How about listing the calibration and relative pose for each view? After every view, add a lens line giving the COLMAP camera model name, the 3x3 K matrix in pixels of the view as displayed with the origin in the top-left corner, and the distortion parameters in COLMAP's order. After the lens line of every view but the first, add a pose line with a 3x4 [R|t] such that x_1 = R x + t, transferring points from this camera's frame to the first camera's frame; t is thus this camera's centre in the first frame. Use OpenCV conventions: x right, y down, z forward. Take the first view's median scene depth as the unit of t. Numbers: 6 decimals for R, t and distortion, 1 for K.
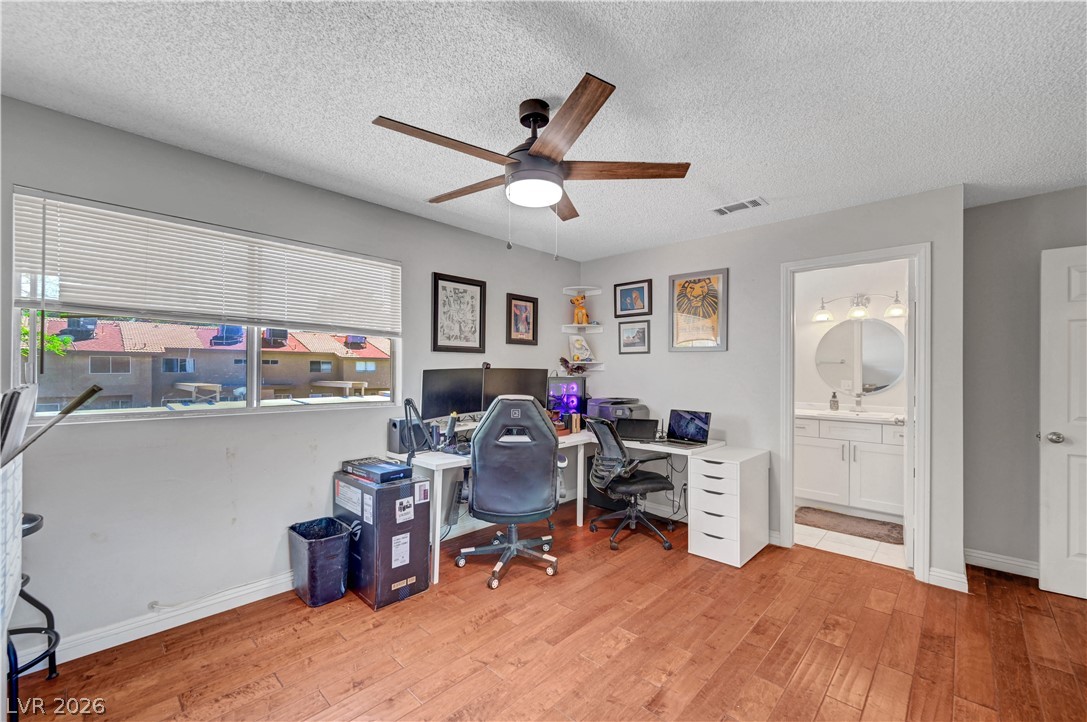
lens RADIAL K [[449.2, 0, 552.6], [0, 449.2, 369.3], [0, 0, 1]] dist [0.000817, 0.000290]
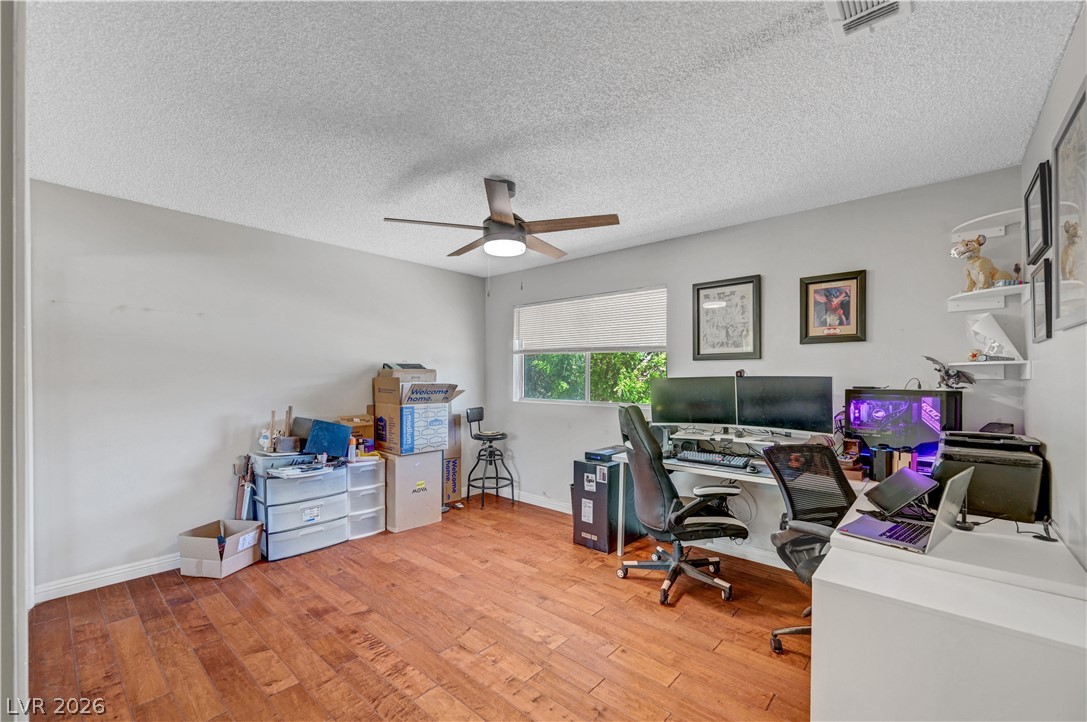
lens RADIAL K [[445.0, 0, 543.3], [0, 445.0, 382.1], [0, 0, 1]] dist [-0.000477, 0.000025]
pose [[0.027311, 0.002428, -0.999624, 0.815027], [0.001258, 0.999996, 0.002463, 0.007564], [0.999626, -0.001325, 0.027308, 0.673479]]
